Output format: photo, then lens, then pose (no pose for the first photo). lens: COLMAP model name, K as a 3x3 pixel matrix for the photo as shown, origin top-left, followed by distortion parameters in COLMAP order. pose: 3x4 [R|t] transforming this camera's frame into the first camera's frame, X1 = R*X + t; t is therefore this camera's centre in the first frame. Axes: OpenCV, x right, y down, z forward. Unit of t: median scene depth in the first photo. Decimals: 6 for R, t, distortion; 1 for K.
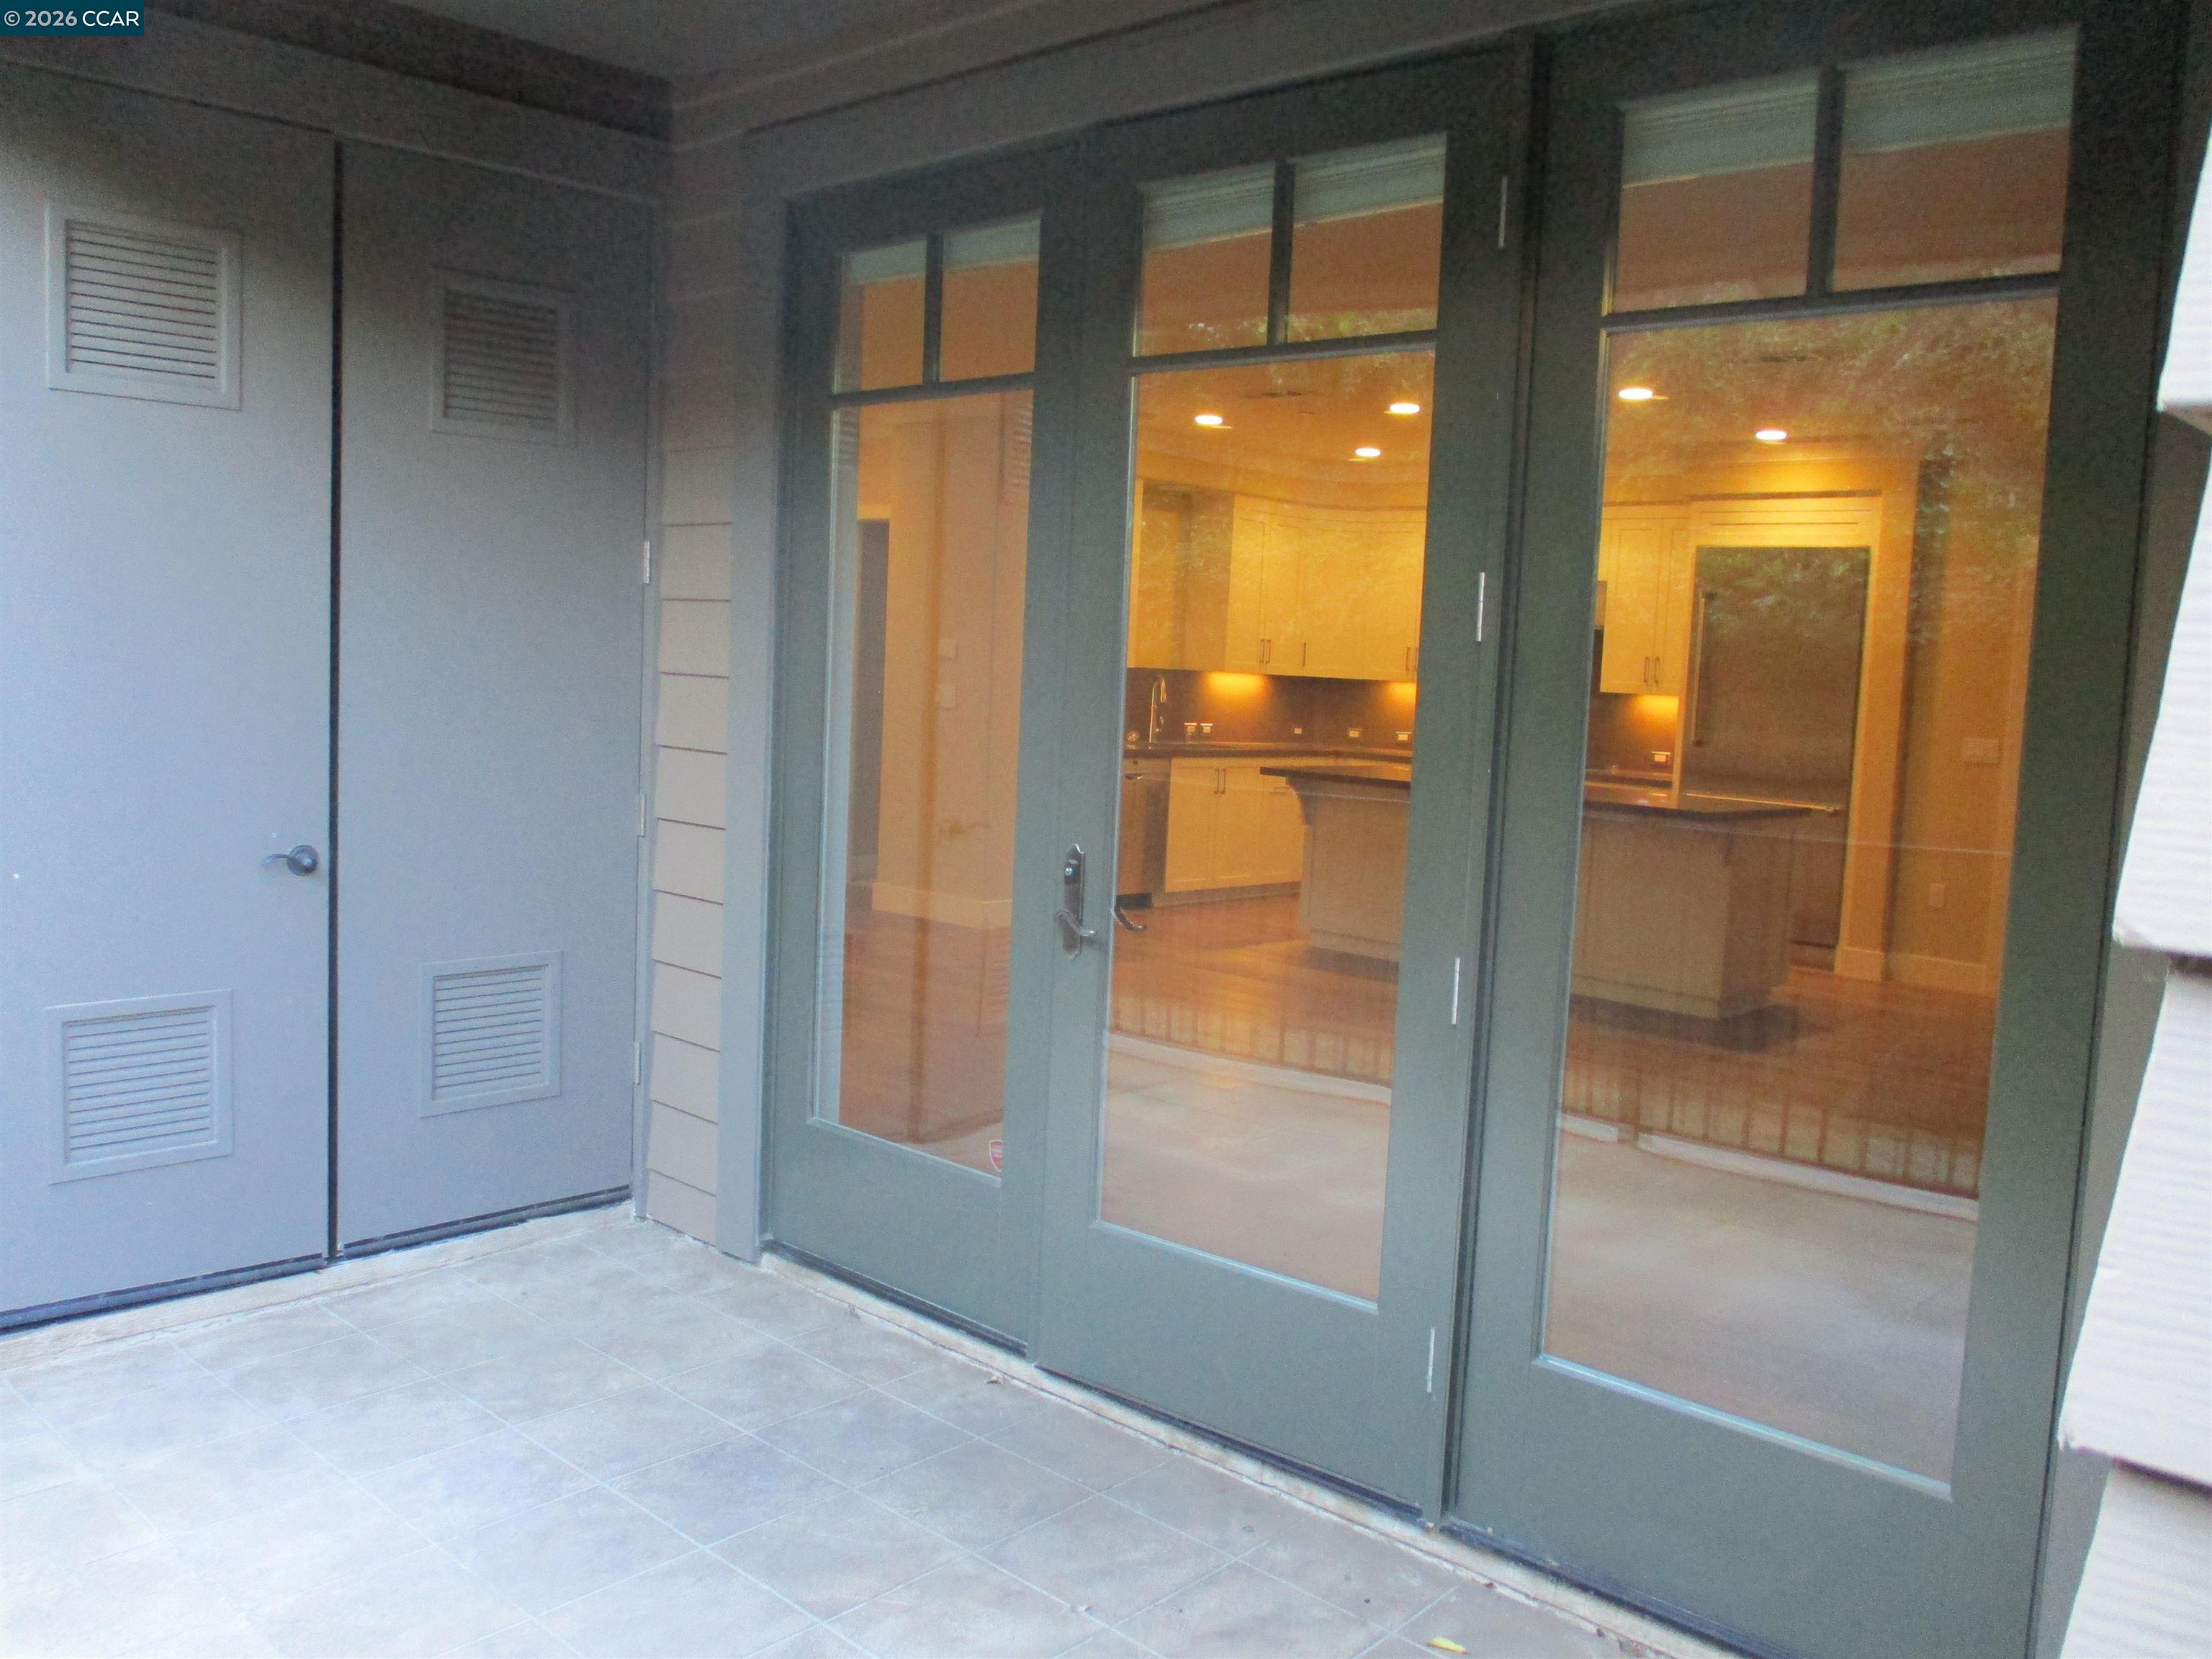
lens RADIAL K [[1863.8, 0, 1107.6], [0, 1863.8, 828.0], [0, 0, 1]] dist [-0.041043, -0.002892]
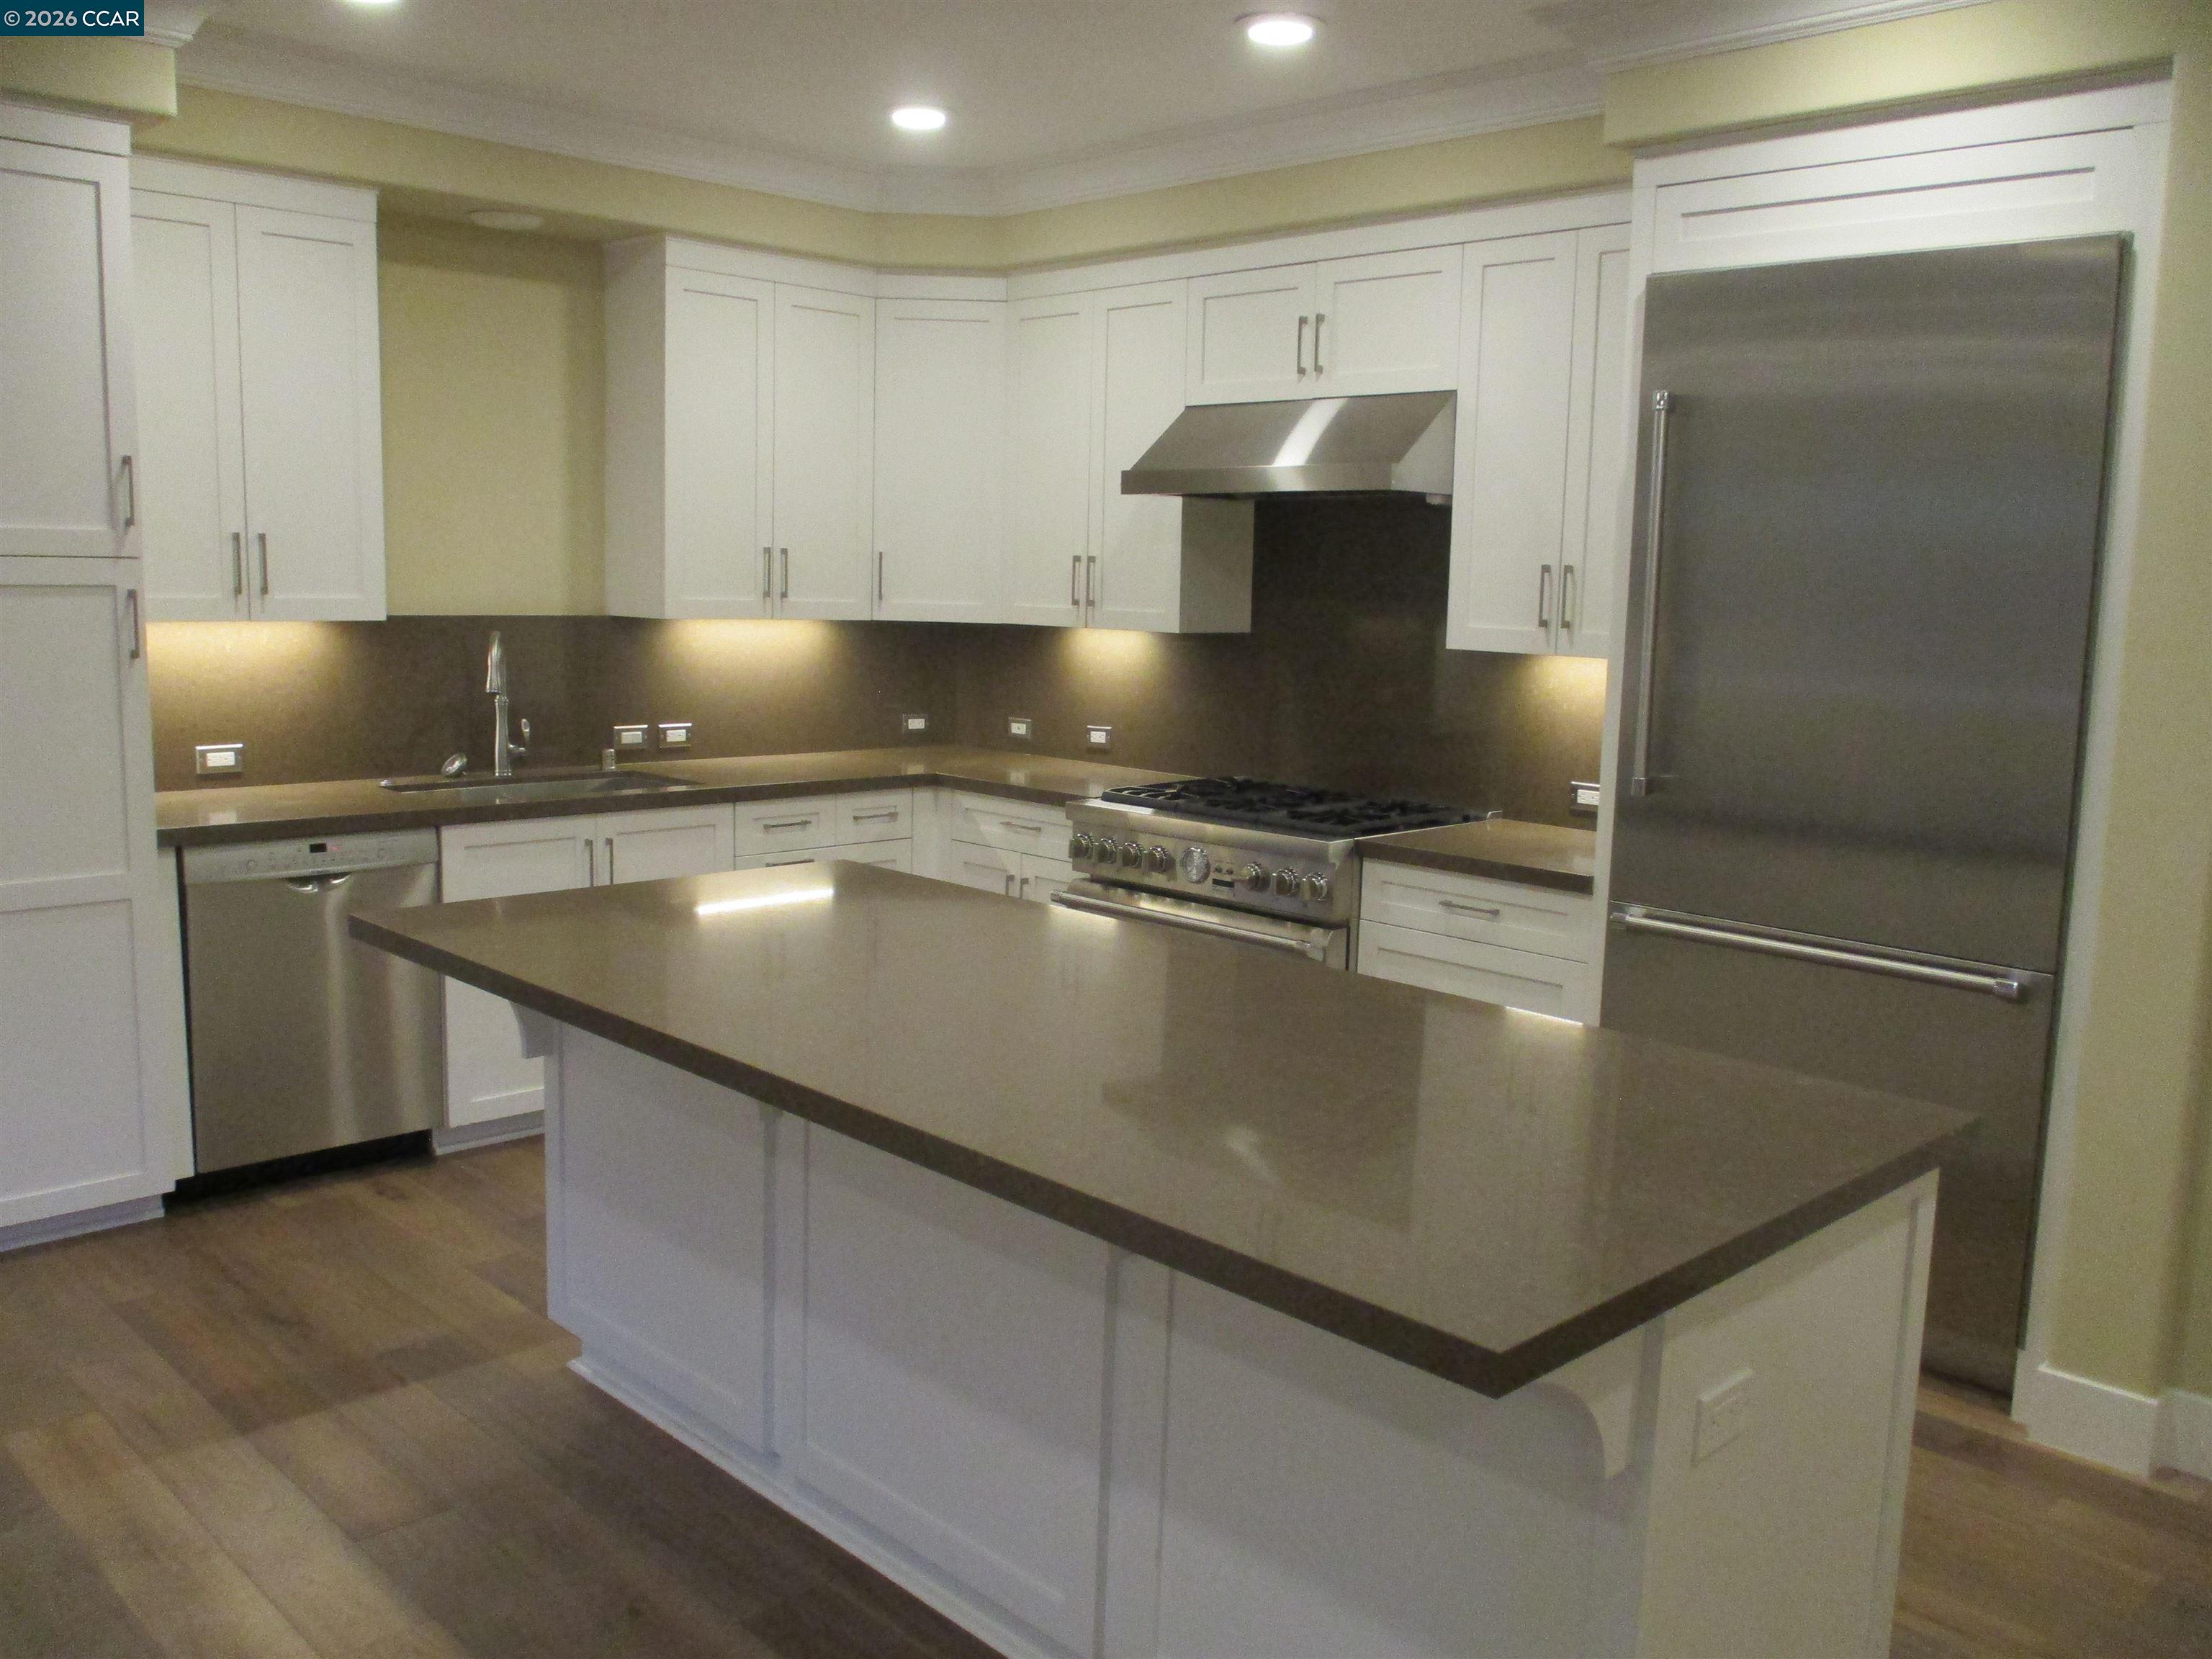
lens RADIAL K [[1863.8, 0, 1104.0], [0, 1863.8, 829.2], [0, 0, 1]] dist [-0.041043, -0.002892]
pose [[0.999409, -0.017898, -0.029358, 0.191849], [0.019148, 0.998896, 0.042887, -0.050120], [0.028558, -0.043424, 0.998648, 0.543639]]
